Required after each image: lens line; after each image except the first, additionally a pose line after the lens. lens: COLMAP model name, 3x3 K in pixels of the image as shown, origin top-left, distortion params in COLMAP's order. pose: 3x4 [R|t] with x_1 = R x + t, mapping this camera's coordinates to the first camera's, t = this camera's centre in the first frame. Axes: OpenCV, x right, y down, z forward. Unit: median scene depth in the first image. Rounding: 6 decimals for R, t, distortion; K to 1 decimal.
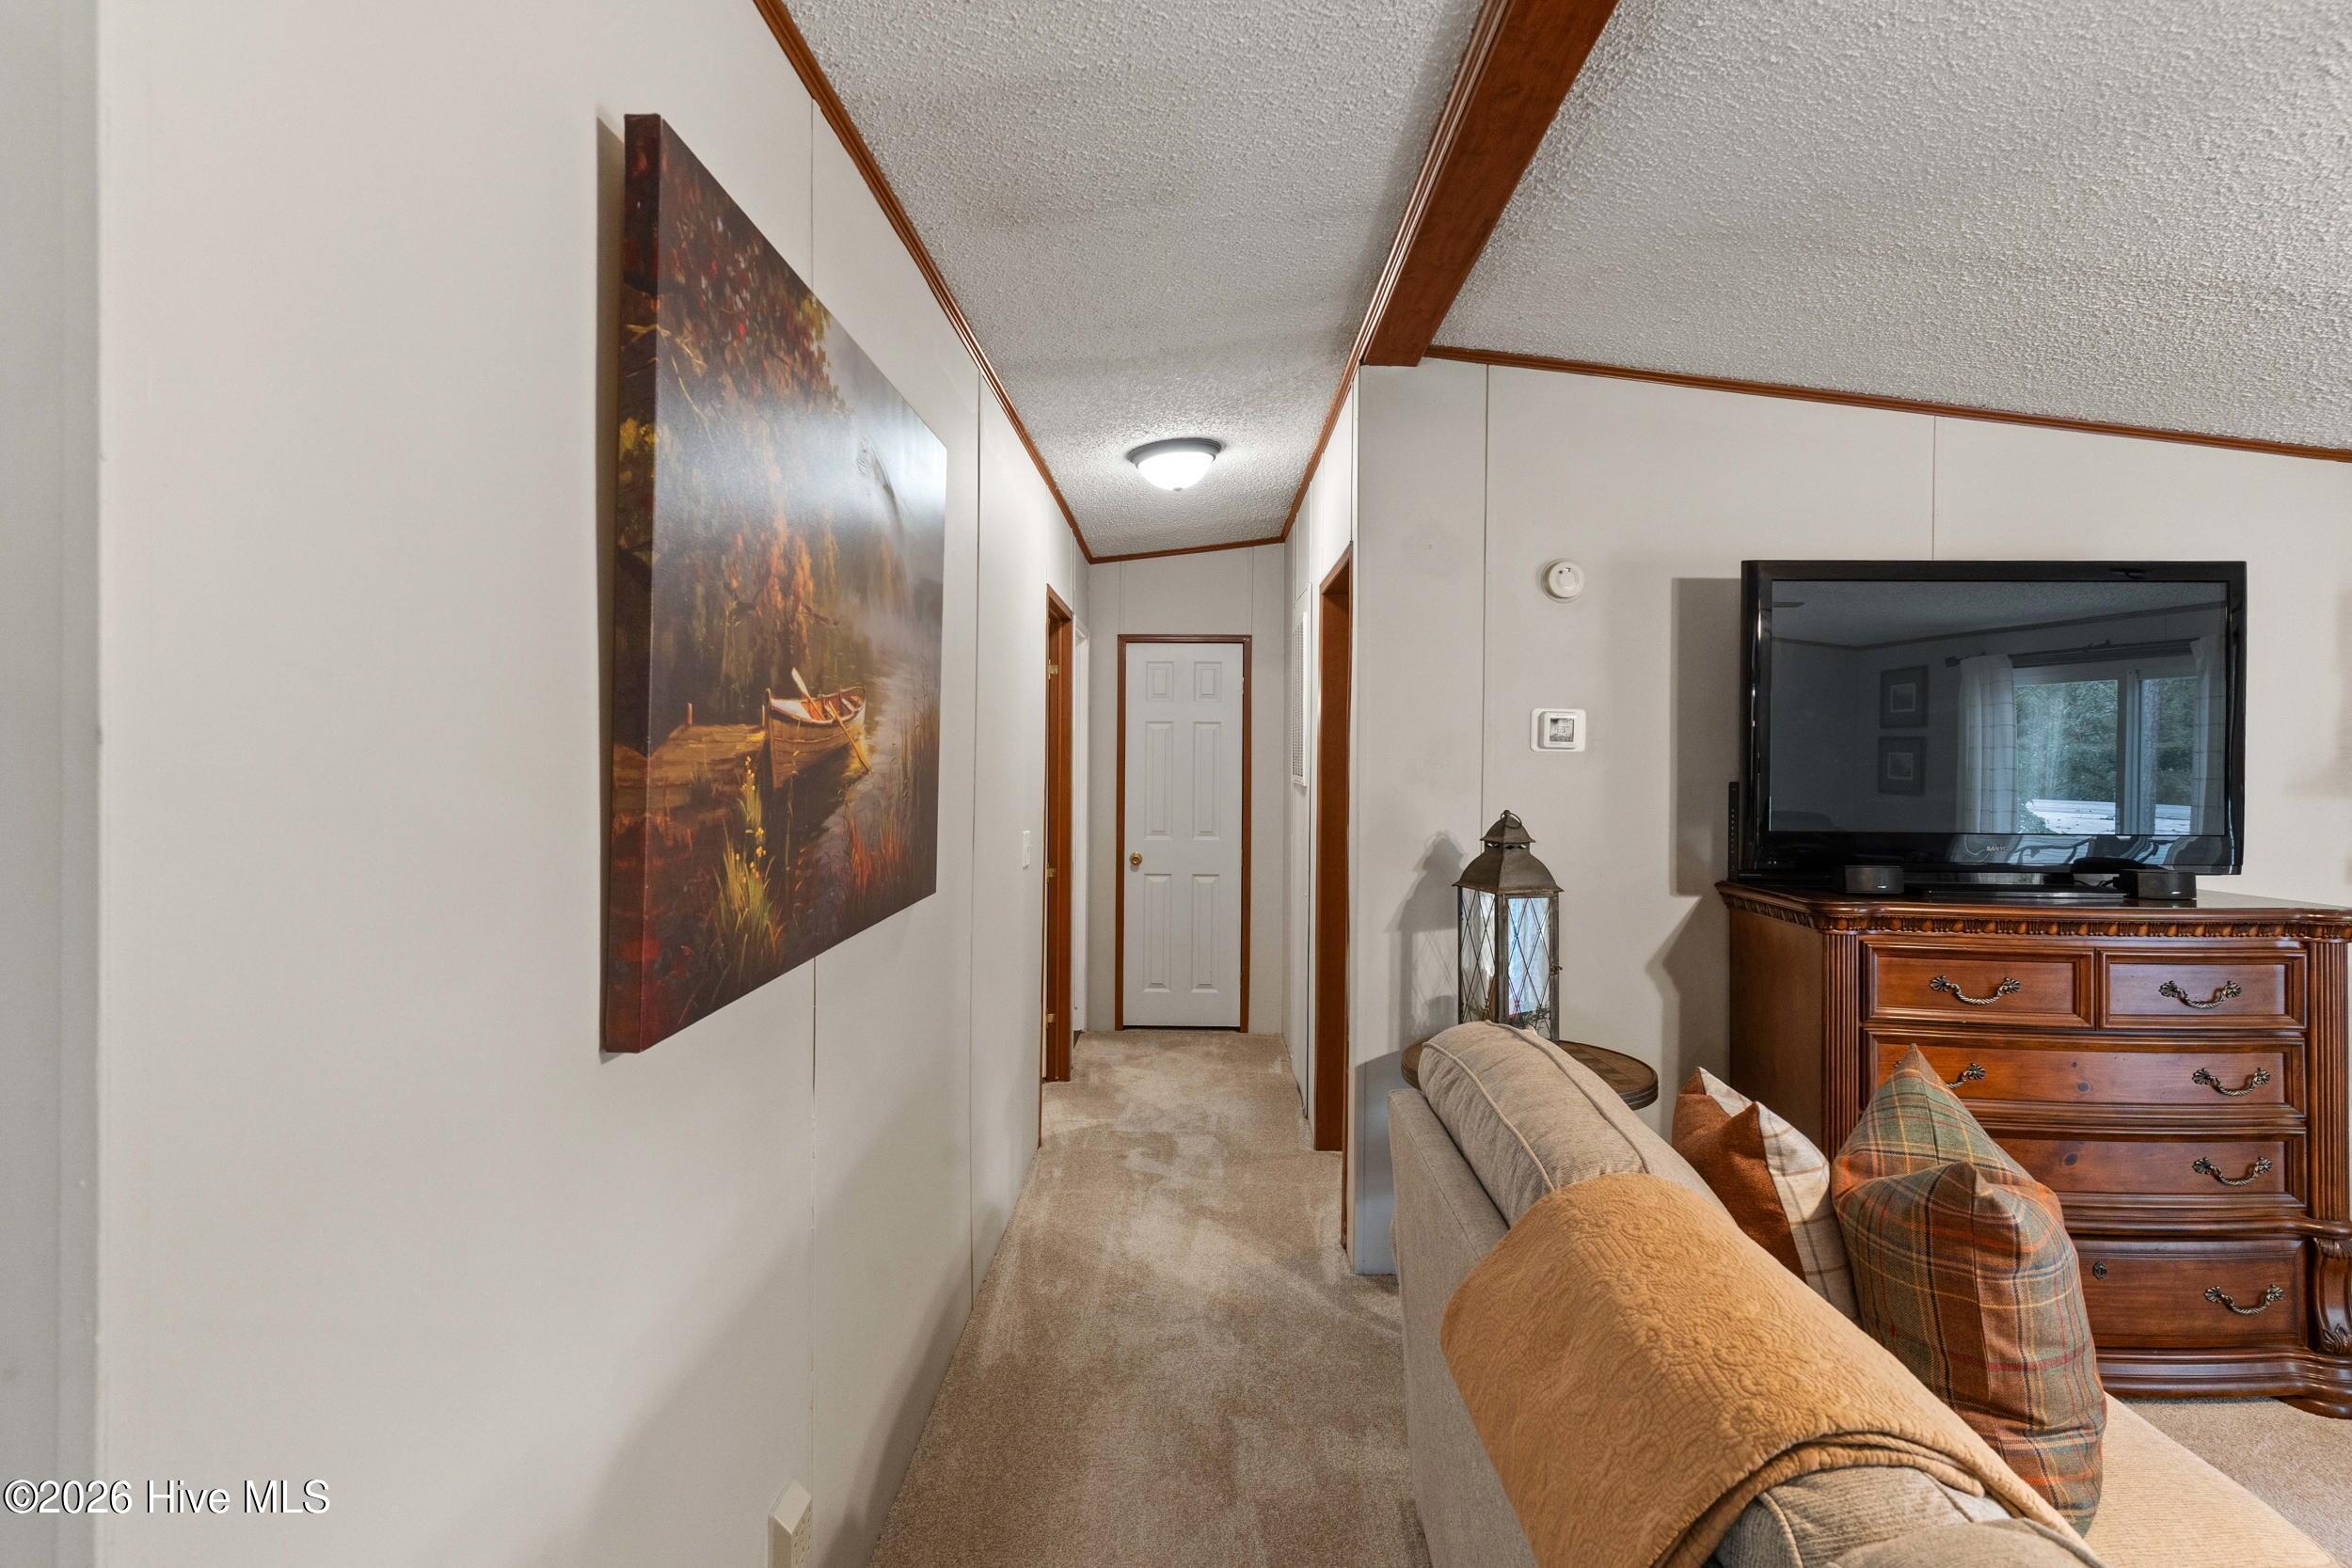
lens RADIAL K [[1149.6, 0, 1179.7], [0, 1149.6, 754.1], [0, 0, 1]] dist [0.000024, -0.000846]
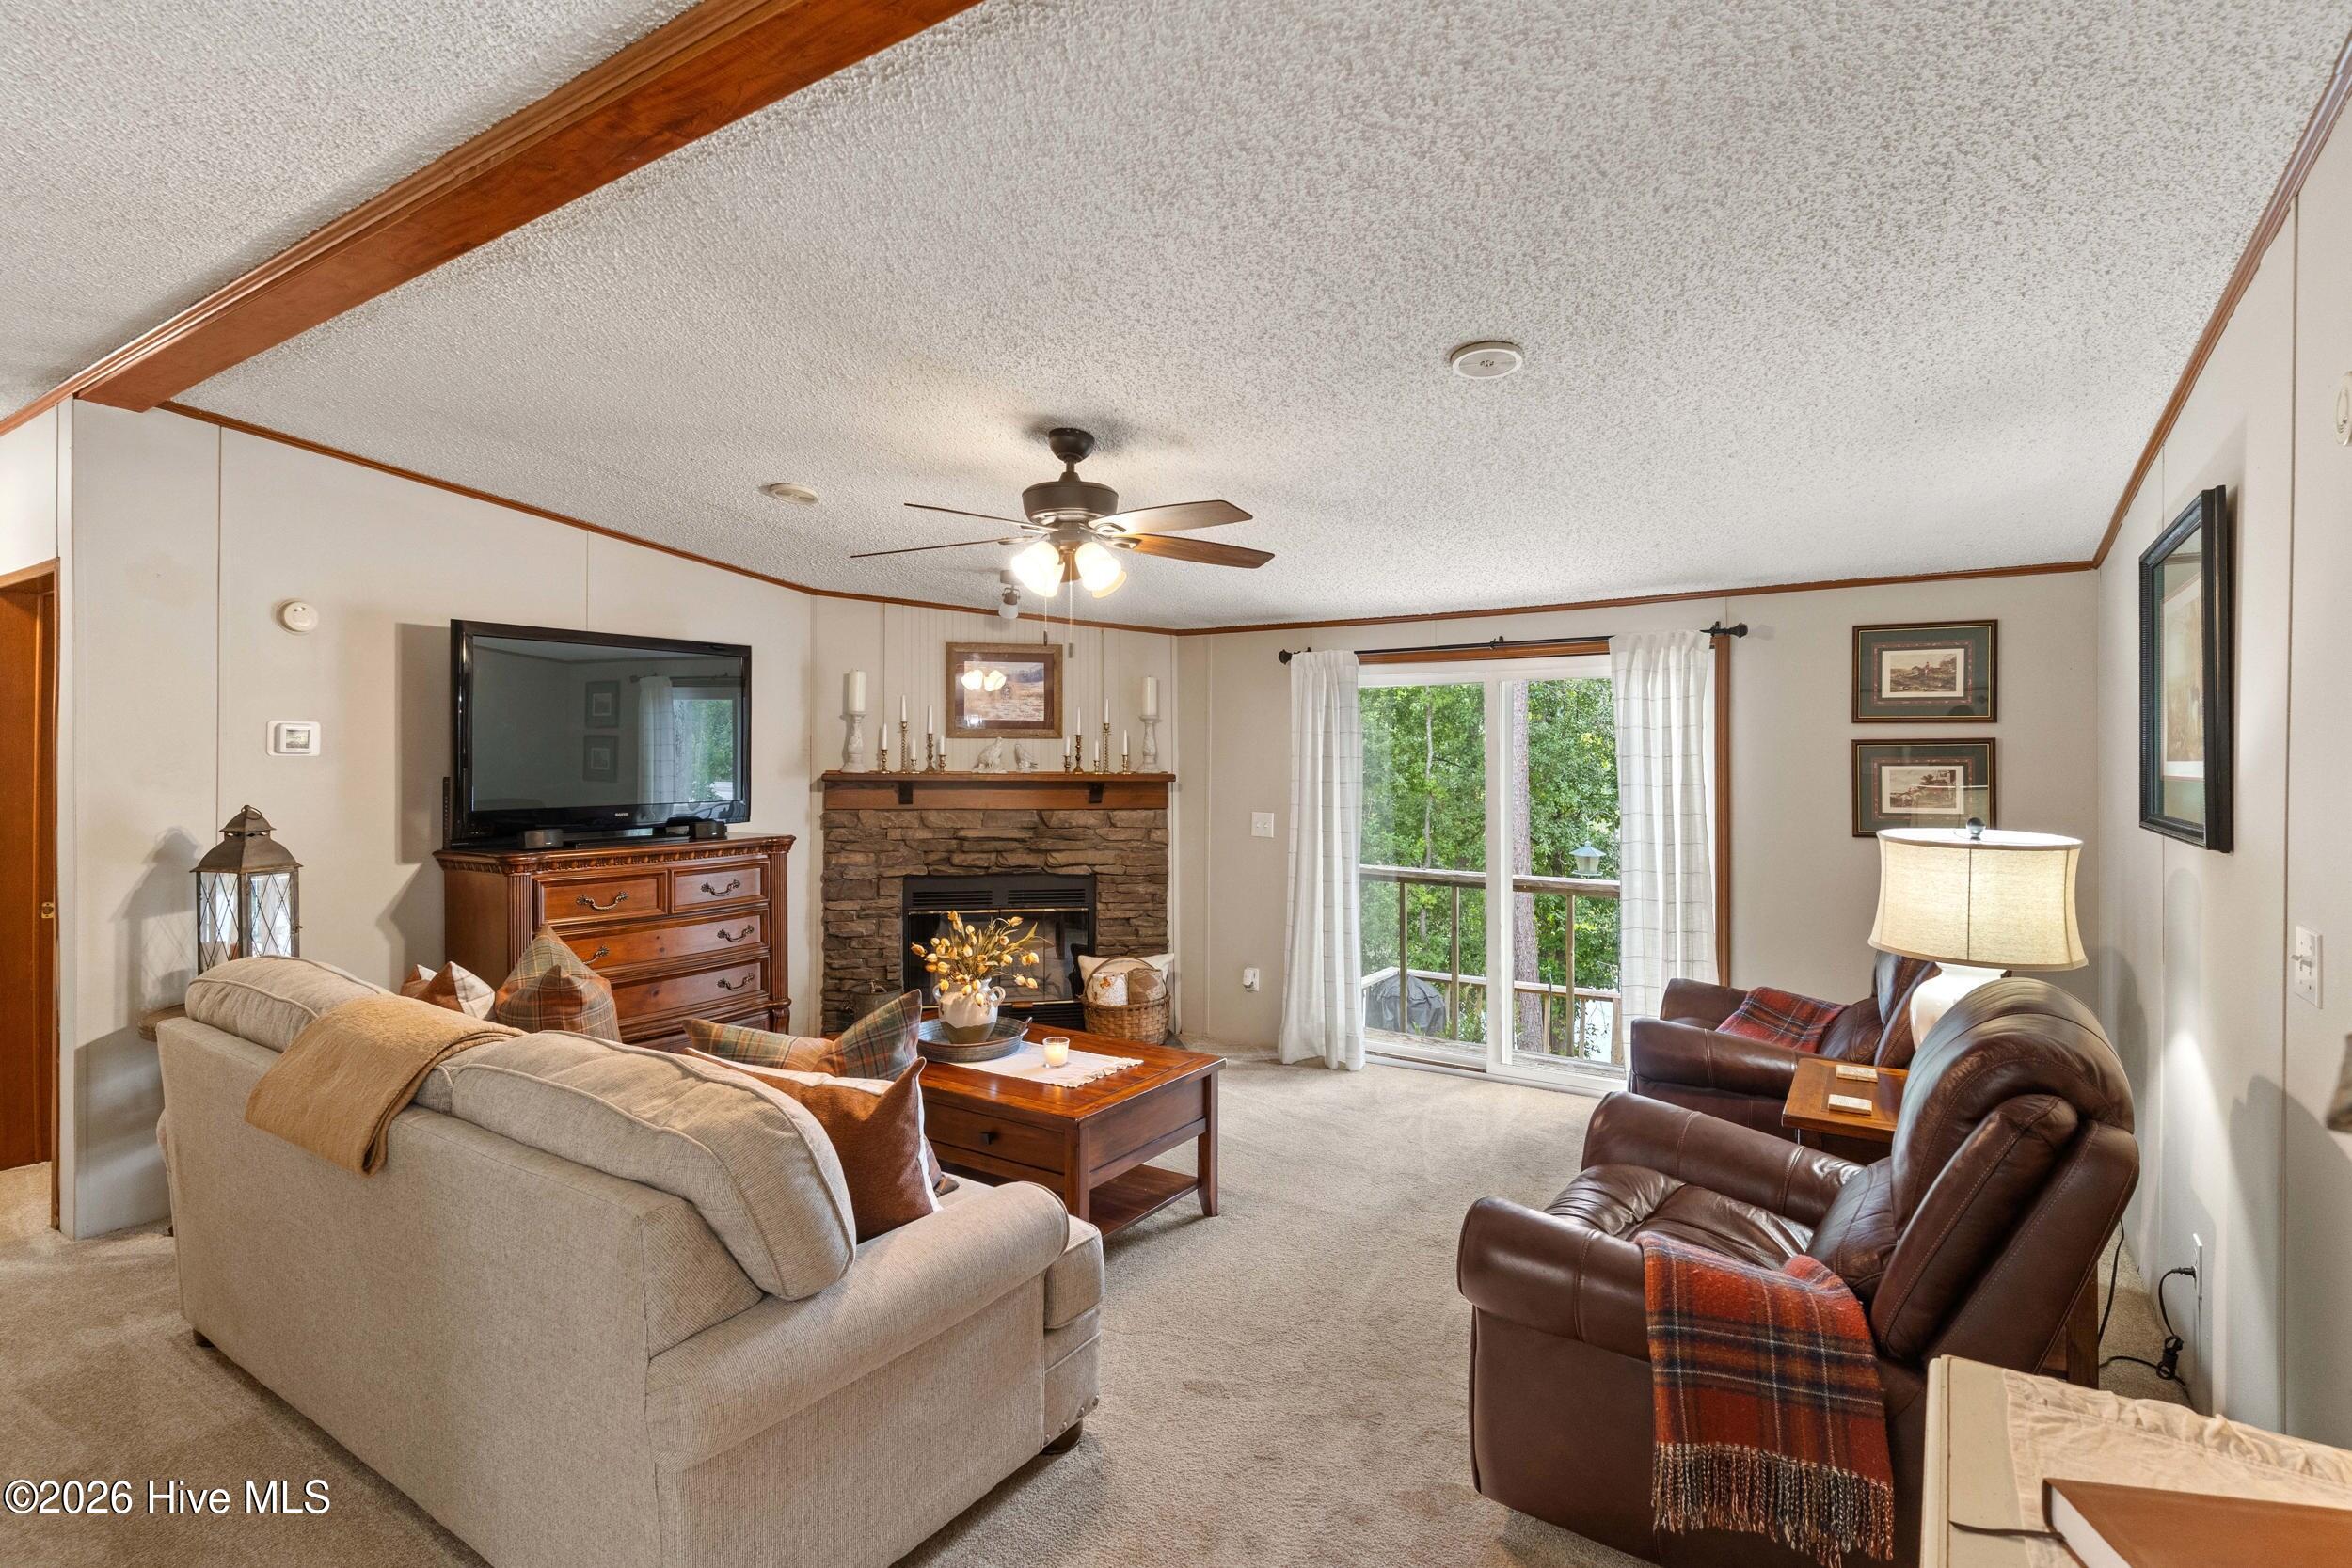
lens RADIAL K [[1149.6, 0, 1160.8], [0, 1149.6, 752.0], [0, 0, 1]] dist [0.000024, -0.000846]
pose [[0.549194, -0.008320, 0.835653, -0.209218], [0.002268, 0.999962, 0.008465, -0.016105], [-0.835692, -0.002754, 0.549192, -0.497644]]
